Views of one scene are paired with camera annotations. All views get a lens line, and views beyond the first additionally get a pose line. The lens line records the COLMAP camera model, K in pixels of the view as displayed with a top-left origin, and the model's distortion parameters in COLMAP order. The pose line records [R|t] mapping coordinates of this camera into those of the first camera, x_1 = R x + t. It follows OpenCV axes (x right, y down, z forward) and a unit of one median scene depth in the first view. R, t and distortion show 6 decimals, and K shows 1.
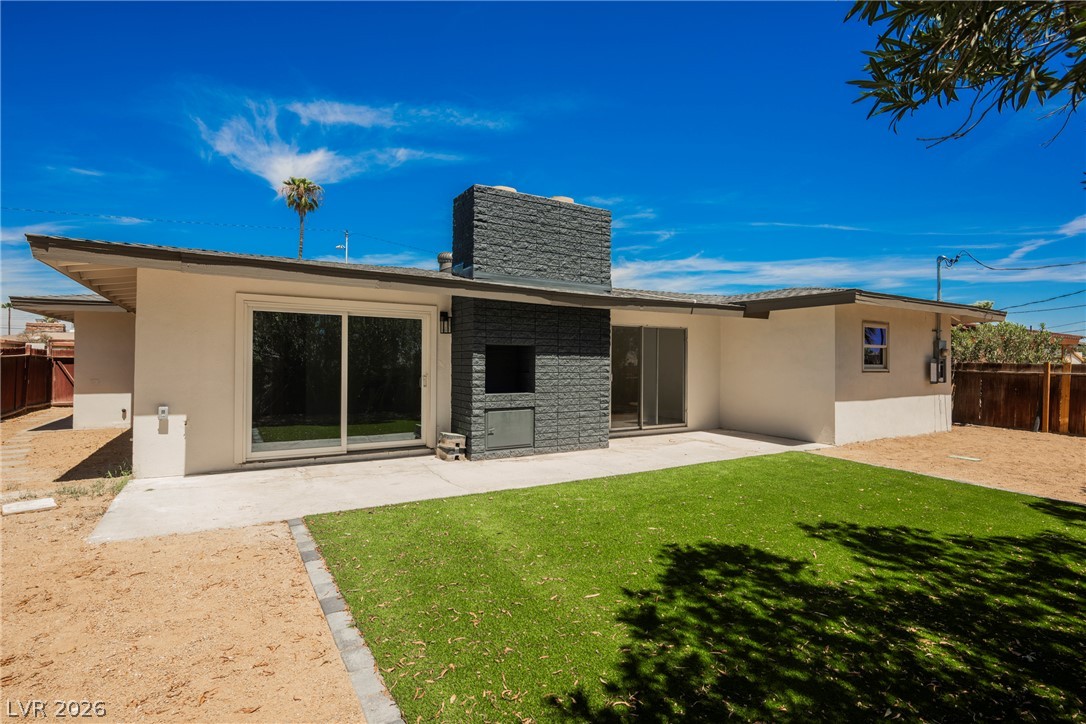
lens RADIAL K [[527.8, 0, 543.0], [0, 527.8, 362.0], [0, 0, 1]] dist [0.000122, 0.000407]
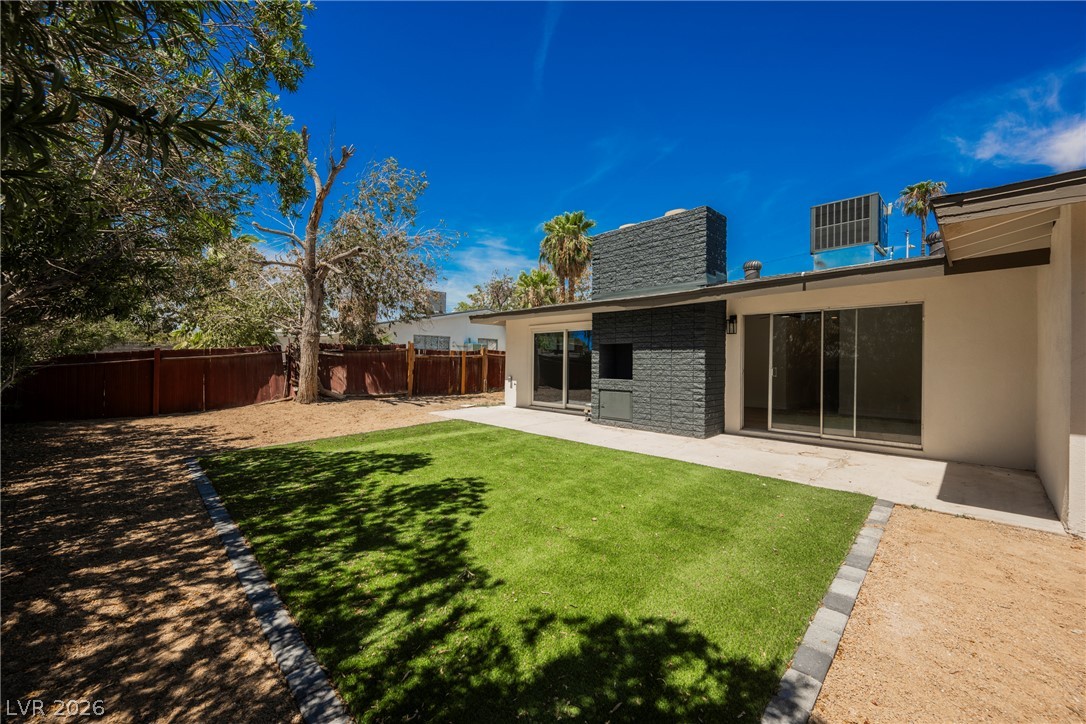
lens RADIAL K [[423.2, 0, 545.0], [0, 423.2, 359.6], [0, 0, 1]] dist [-0.001406, 0.000399]
pose [[0.210674, -0.009843, -0.977507, 1.521790], [-0.001791, 0.999944, -0.010455, 0.033040], [0.977555, 0.003953, 0.210644, 0.943052]]
